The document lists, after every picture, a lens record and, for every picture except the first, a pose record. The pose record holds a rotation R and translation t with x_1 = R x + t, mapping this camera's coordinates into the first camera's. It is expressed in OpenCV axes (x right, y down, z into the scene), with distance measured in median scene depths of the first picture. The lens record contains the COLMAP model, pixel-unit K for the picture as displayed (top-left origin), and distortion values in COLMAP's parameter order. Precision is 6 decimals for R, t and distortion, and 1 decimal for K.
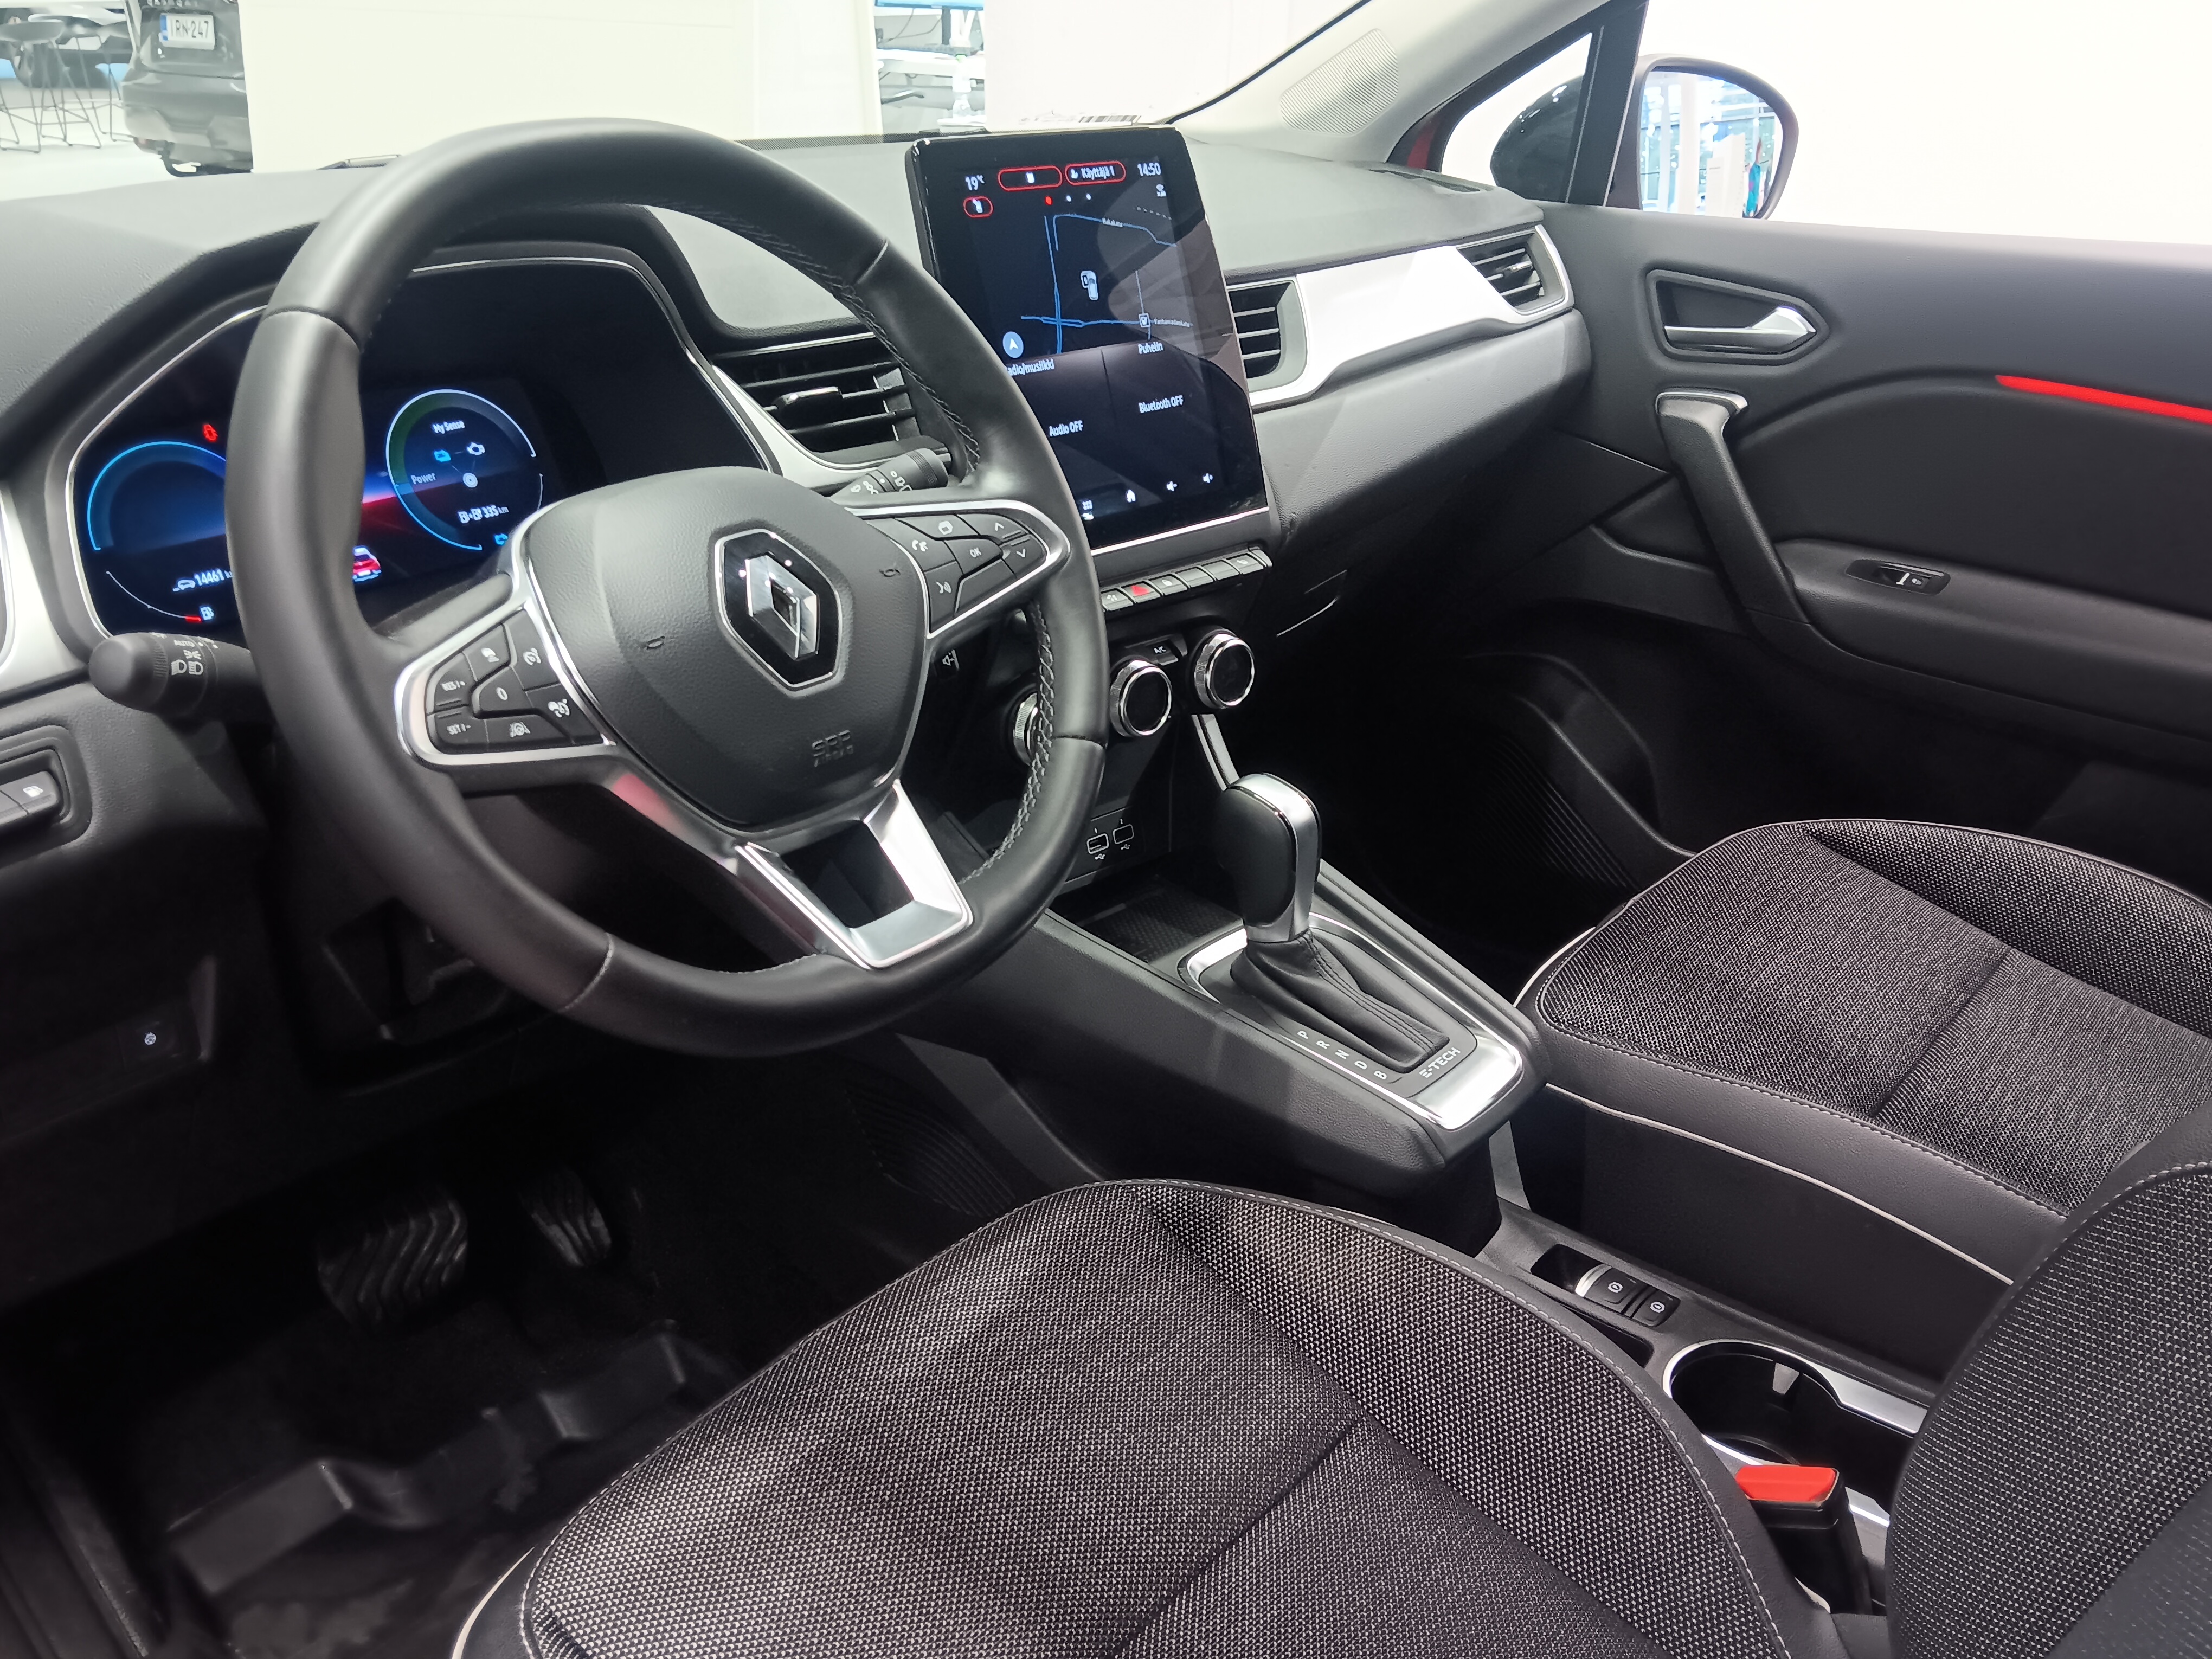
lens RADIAL K [[2016.7, 0, 1106.0], [0, 2016.7, 829.5], [0, 0, 1]] dist [0.056362, -0.131619]
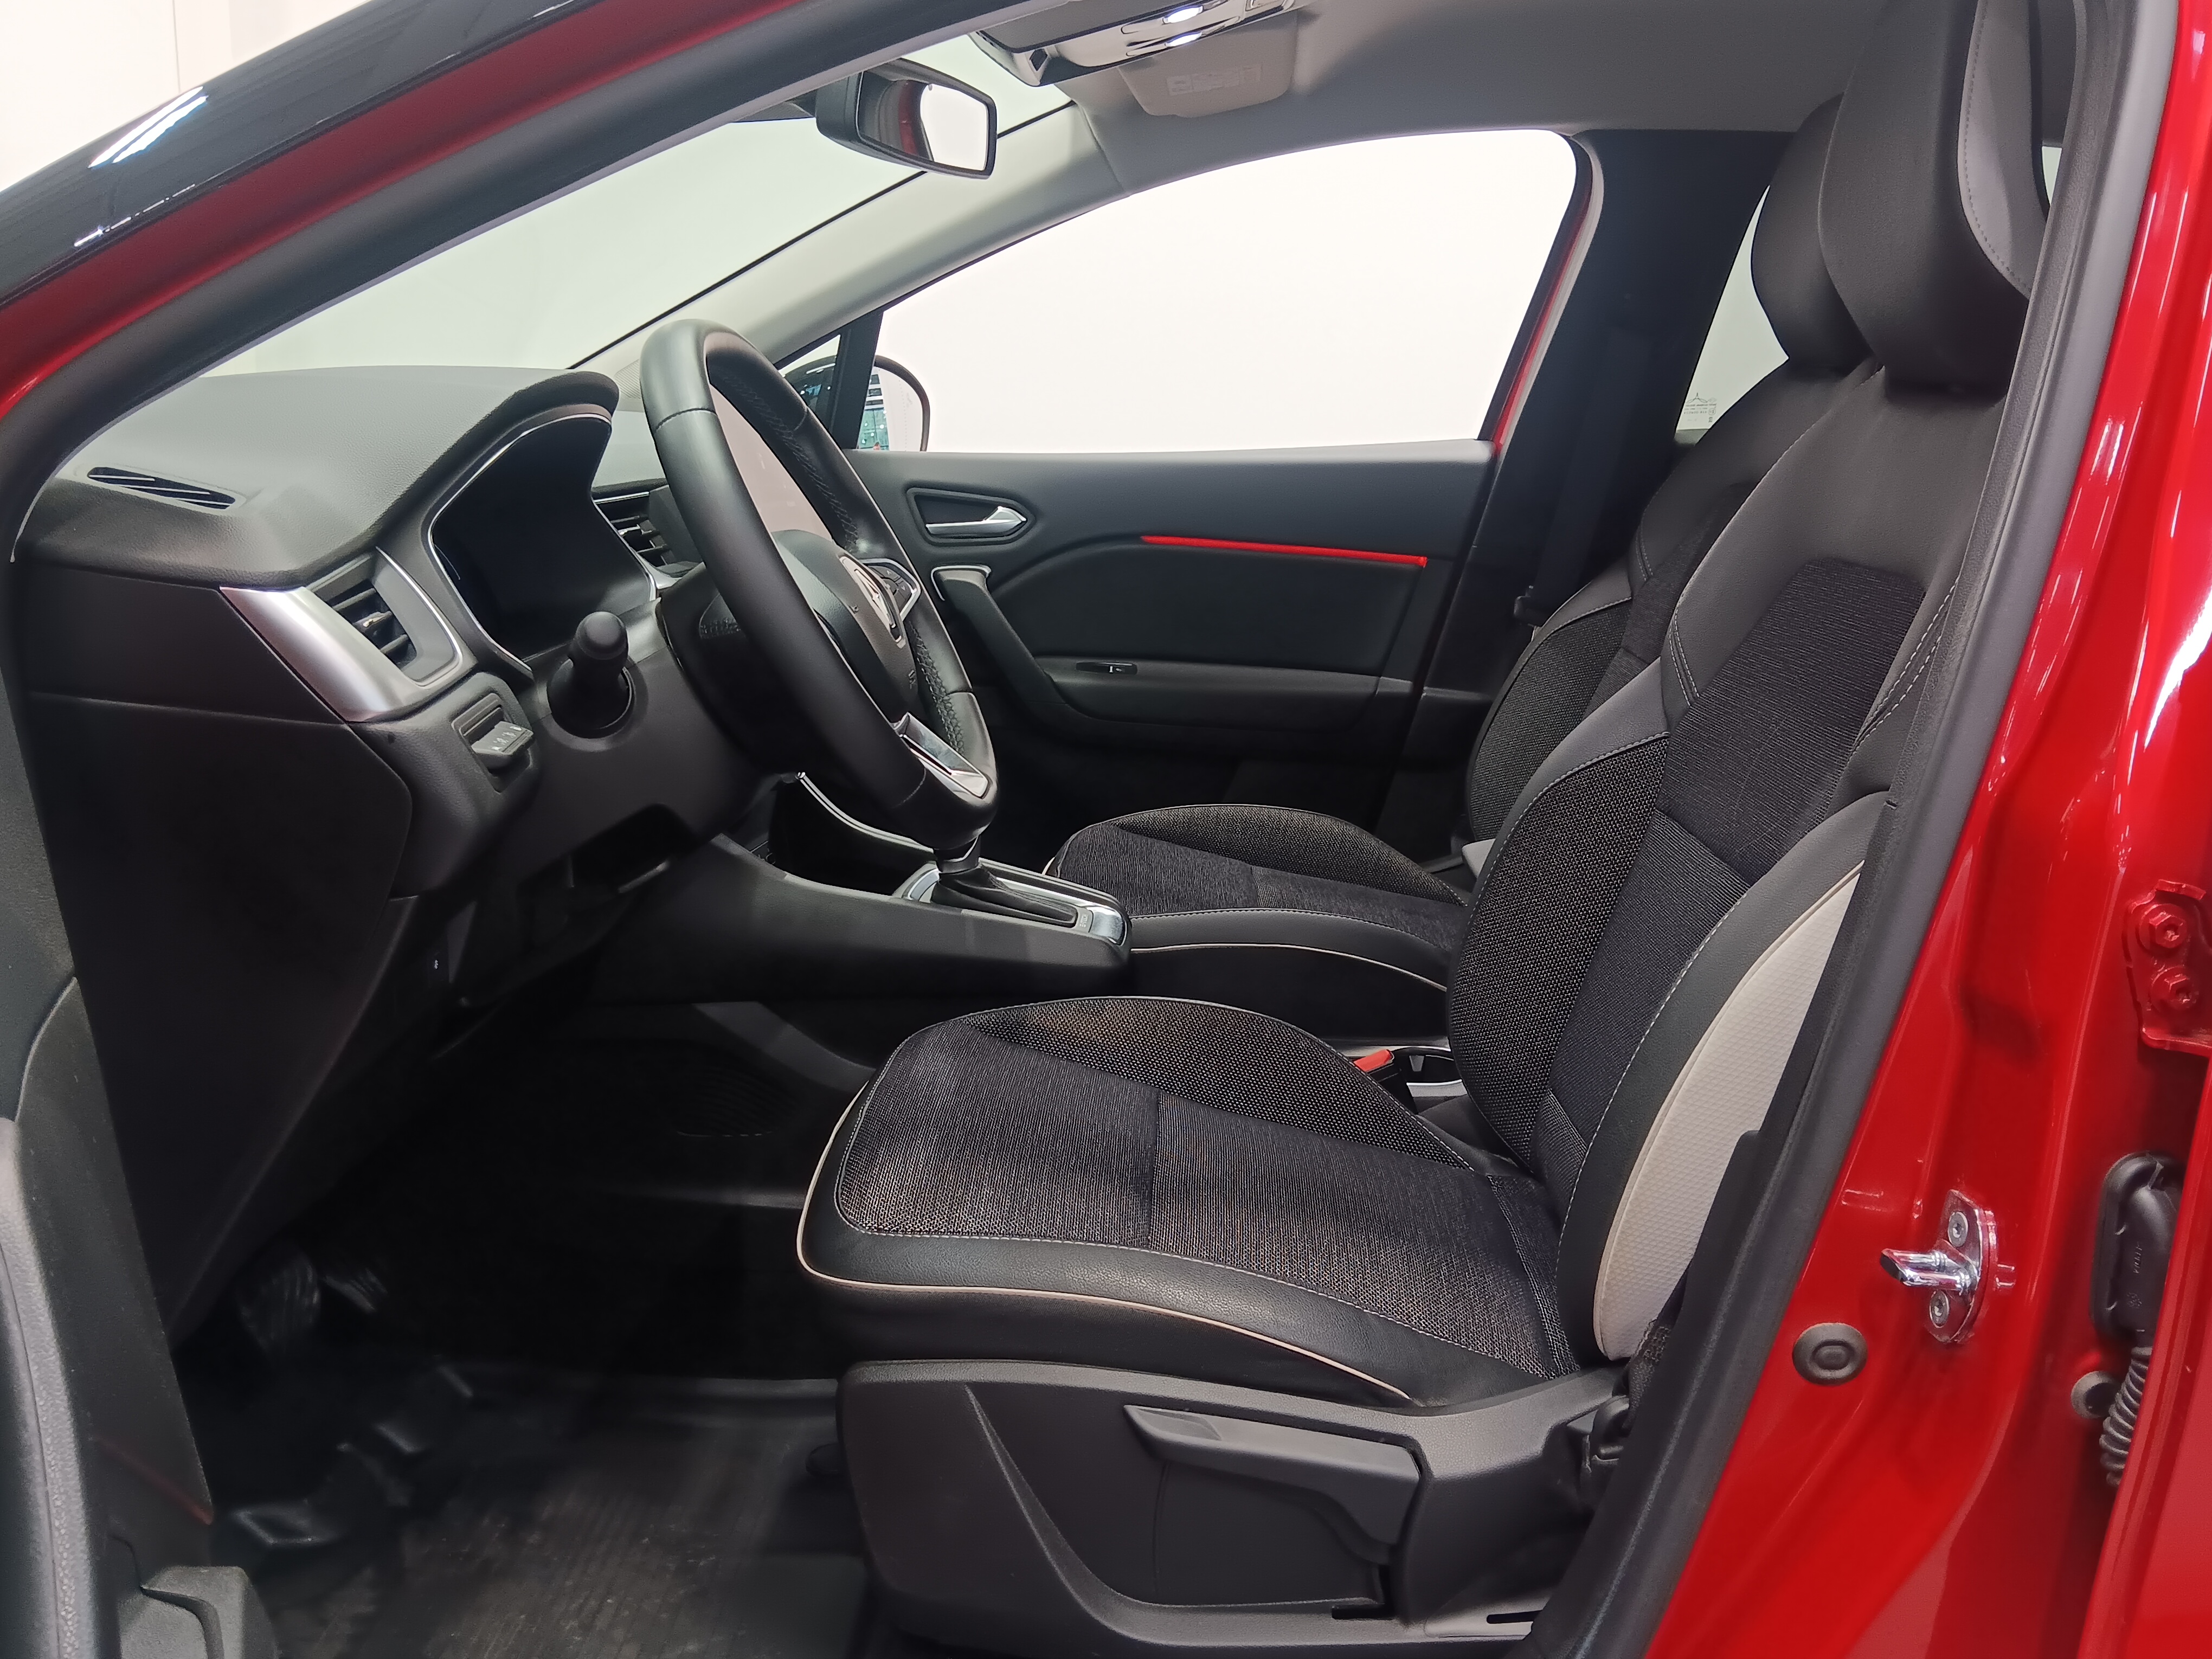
lens RADIAL K [[2016.7, 0, 1106.0], [0, 2016.7, 829.5], [0, 0, 1]] dist [0.056362, -0.131619]
pose [[0.791909, -0.125091, 0.597689, -0.572898], [0.234161, 0.966176, -0.108040, 0.168575], [-0.563958, 0.225513, 0.794415, -0.207090]]
